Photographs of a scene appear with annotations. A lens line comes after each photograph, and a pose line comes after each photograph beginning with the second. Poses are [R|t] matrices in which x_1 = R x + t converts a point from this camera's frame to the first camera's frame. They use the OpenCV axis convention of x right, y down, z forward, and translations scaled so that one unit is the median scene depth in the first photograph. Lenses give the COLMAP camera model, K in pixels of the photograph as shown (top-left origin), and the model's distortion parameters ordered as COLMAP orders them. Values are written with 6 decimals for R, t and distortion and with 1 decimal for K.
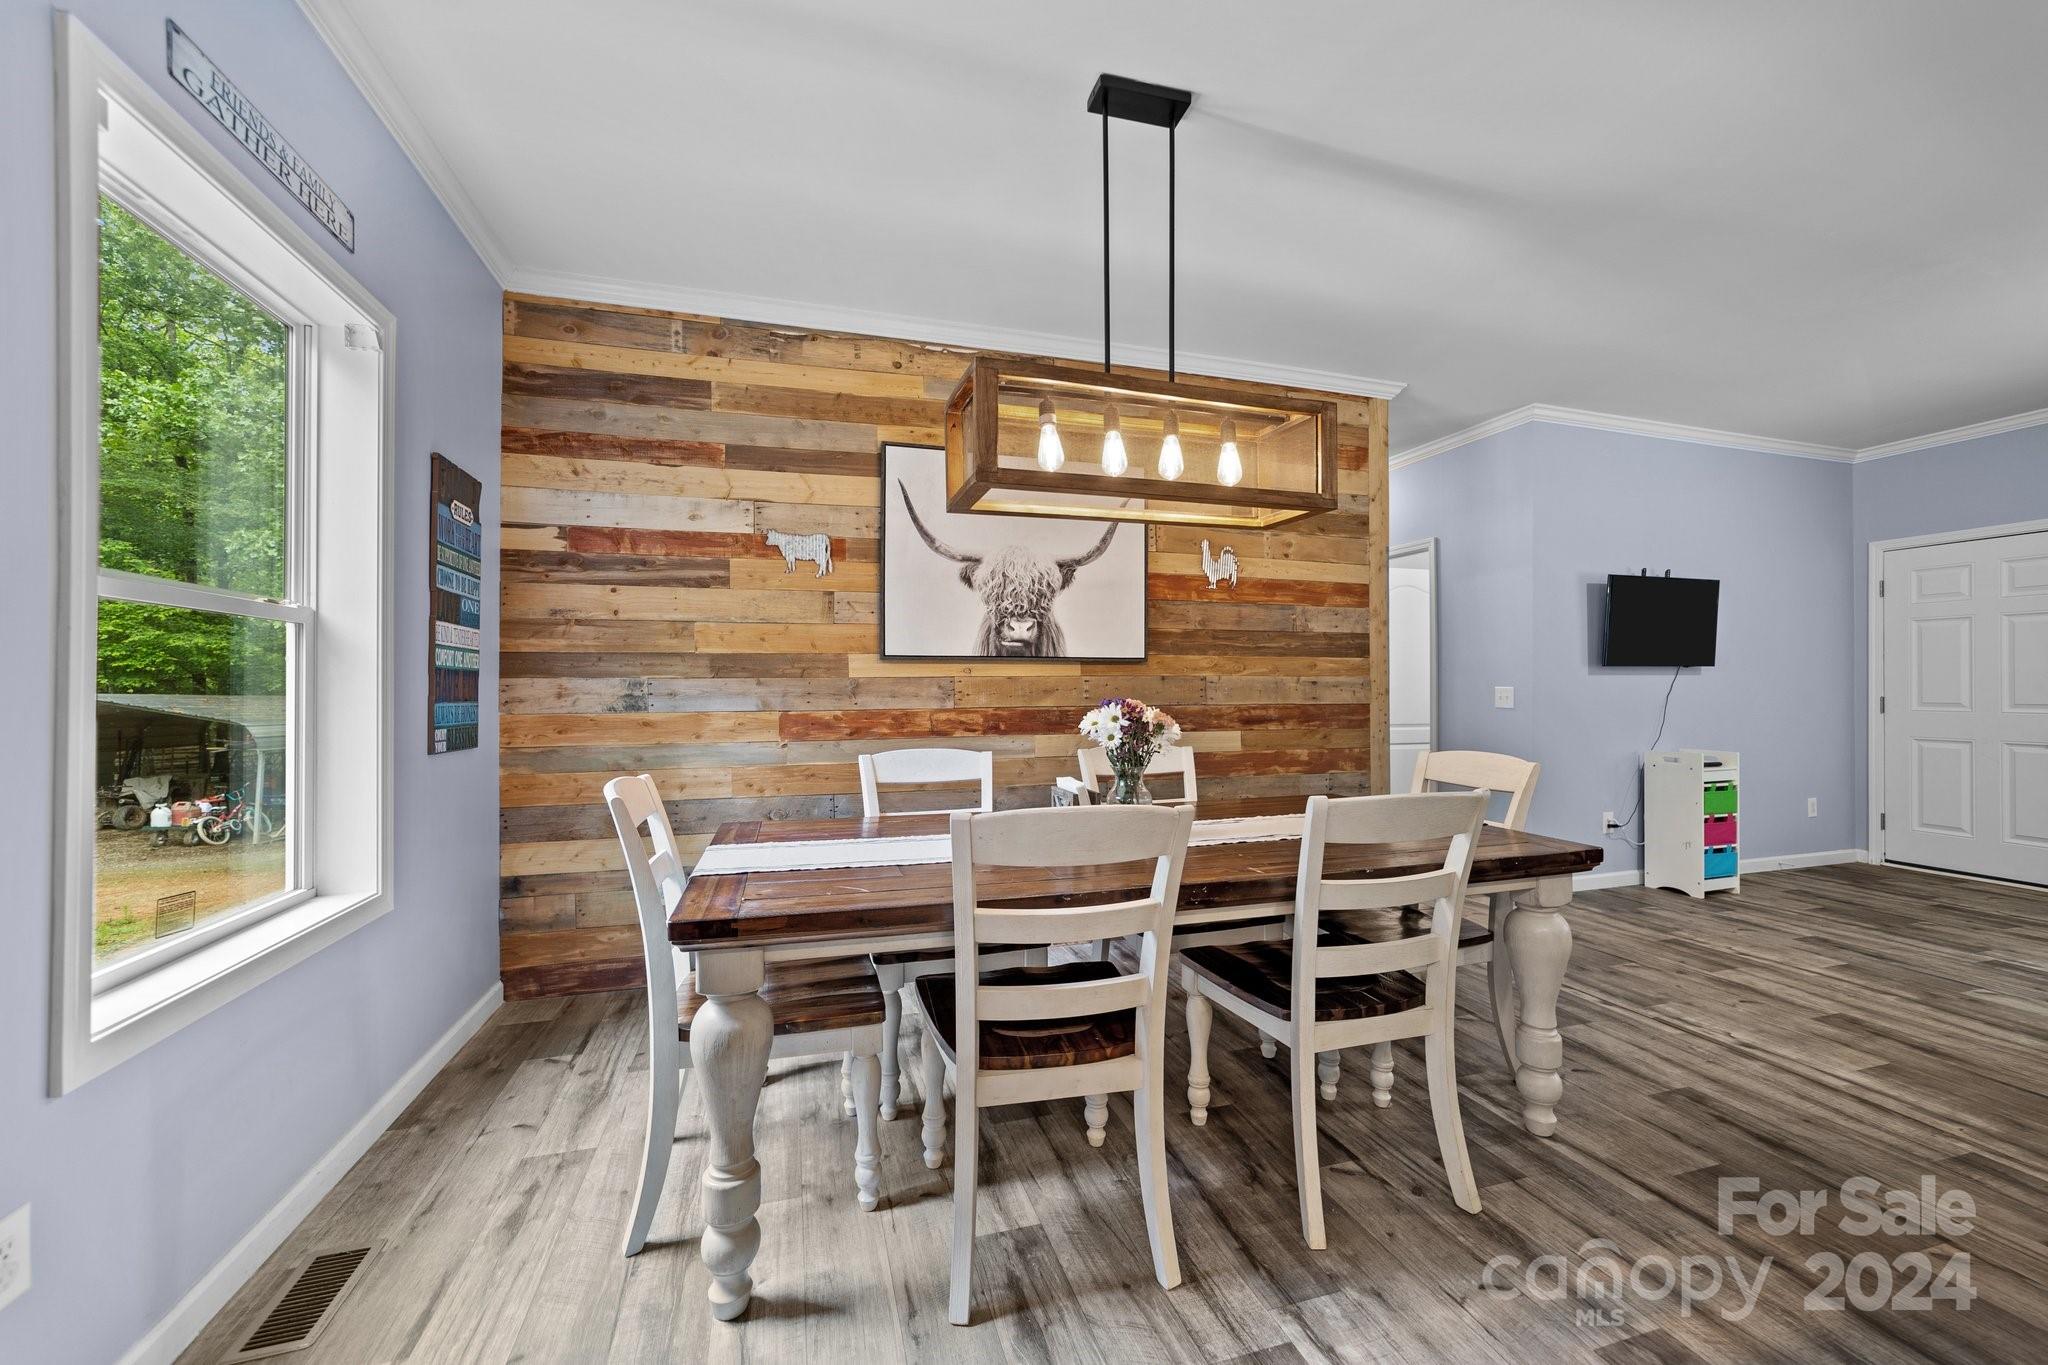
lens RADIAL K [[791.1, 0, 1025.8], [0, 791.1, 679.8], [0, 0, 1]] dist [-0.015320, 0.006880]
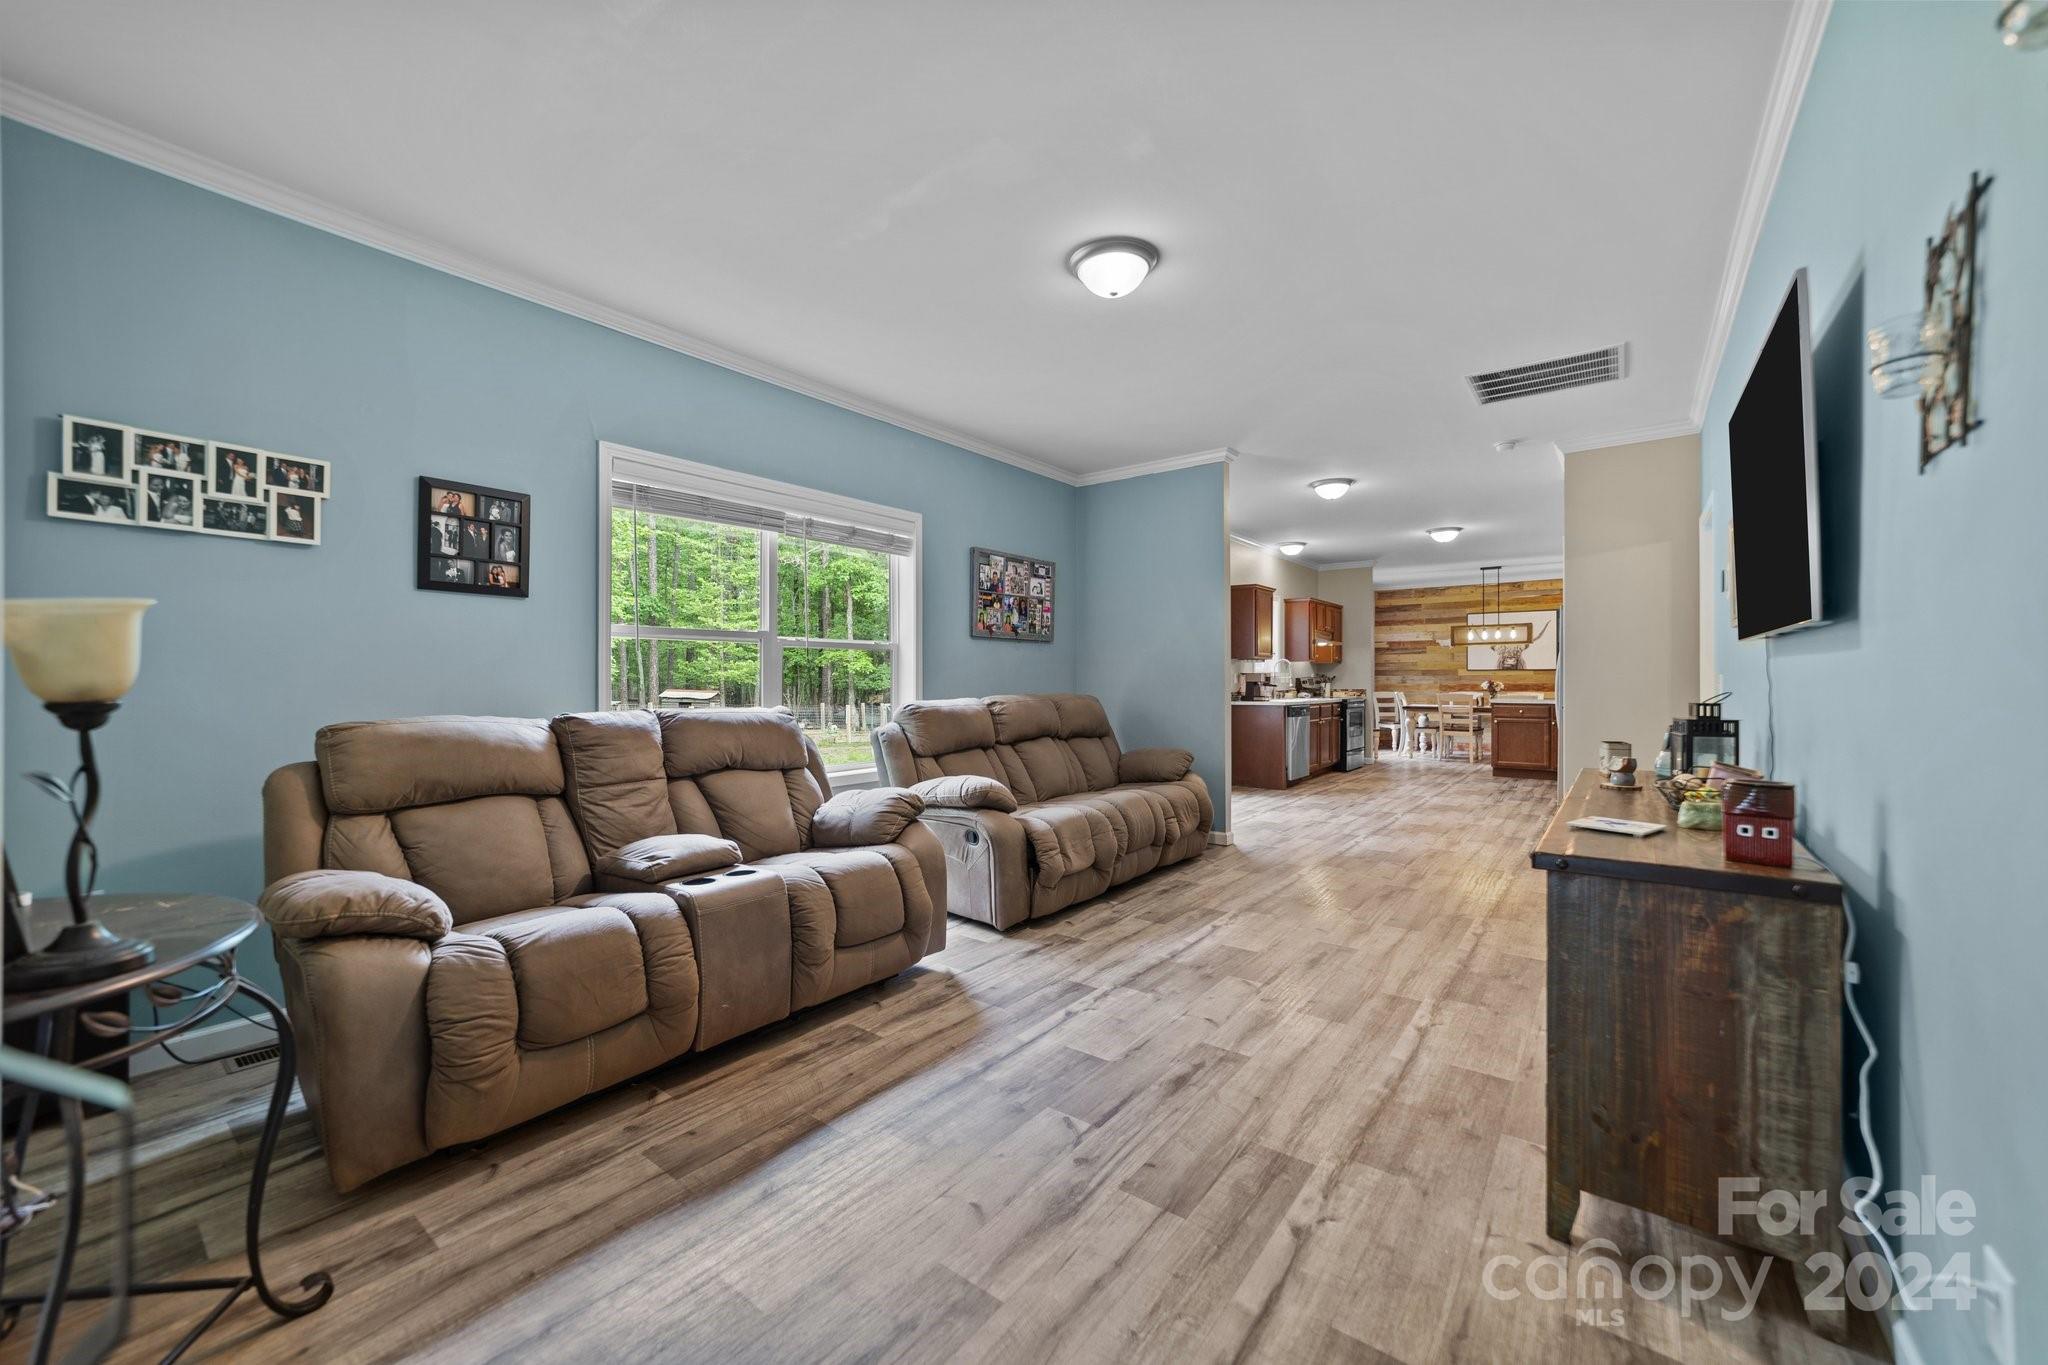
lens RADIAL K [[791.1, 0, 1029.4], [0, 791.1, 679.4], [0, 0, 1]] dist [-0.015320, 0.006880]
pose [[0.585375, 0.001451, -0.810762, 1.650011], [0.007991, 0.999940, 0.007559, -0.028882], [0.810723, -0.010903, 0.585328, -2.917067]]
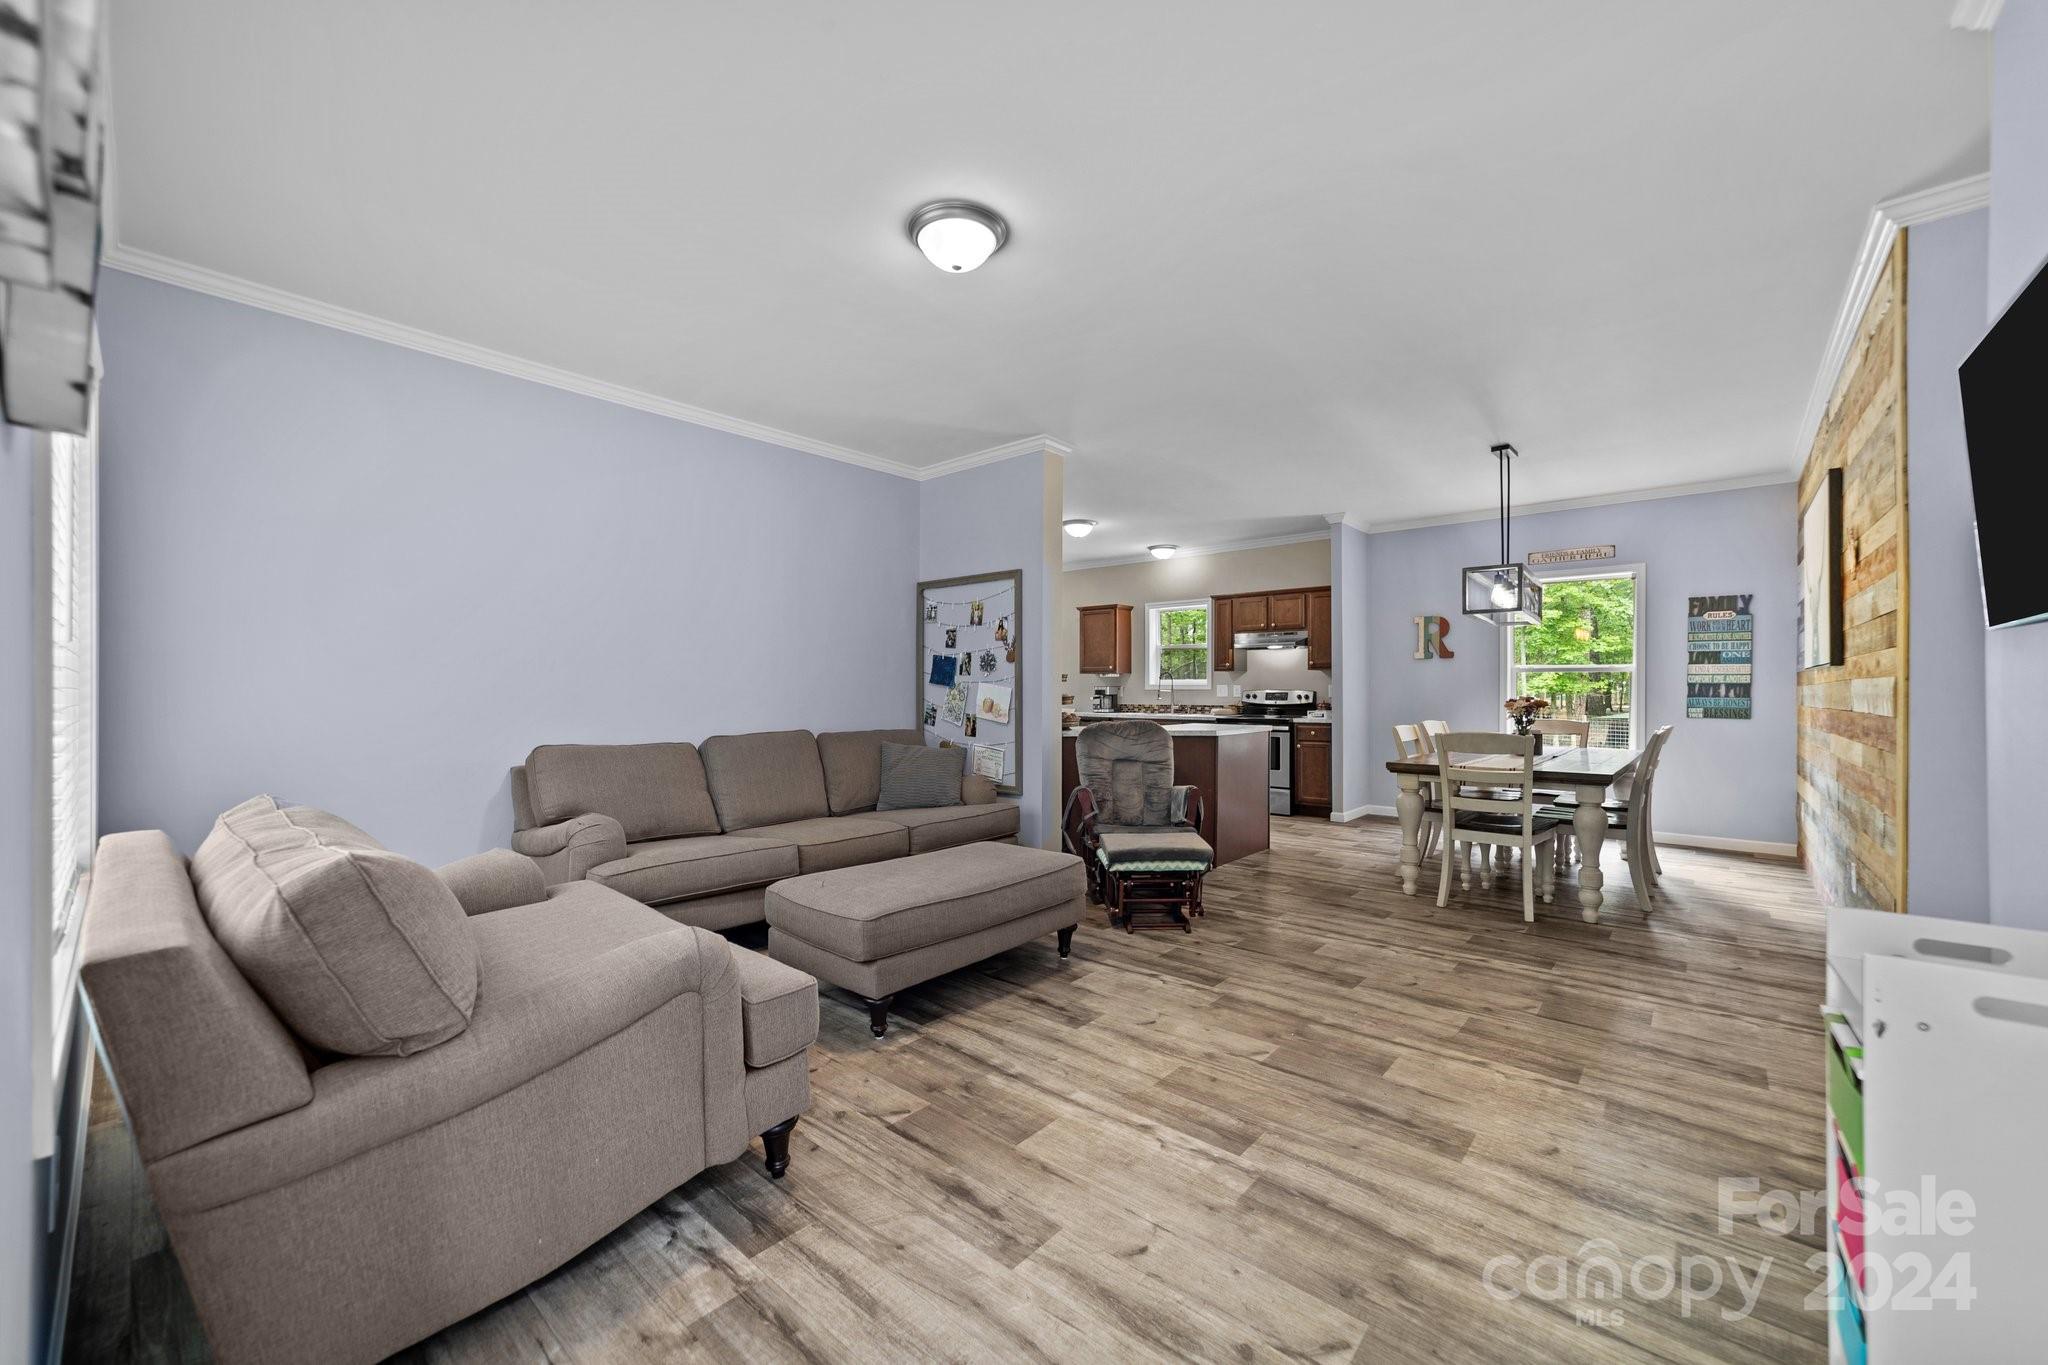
lens RADIAL K [[791.1, 0, 1022.9], [0, 791.1, 694.8], [0, 0, 1]] dist [-0.015320, 0.006880]
pose [[-0.849006, 0.003359, -0.528372, 1.685778], [0.006260, 0.999974, -0.003702, 0.012360], [0.528346, -0.006451, -0.849005, 1.419961]]
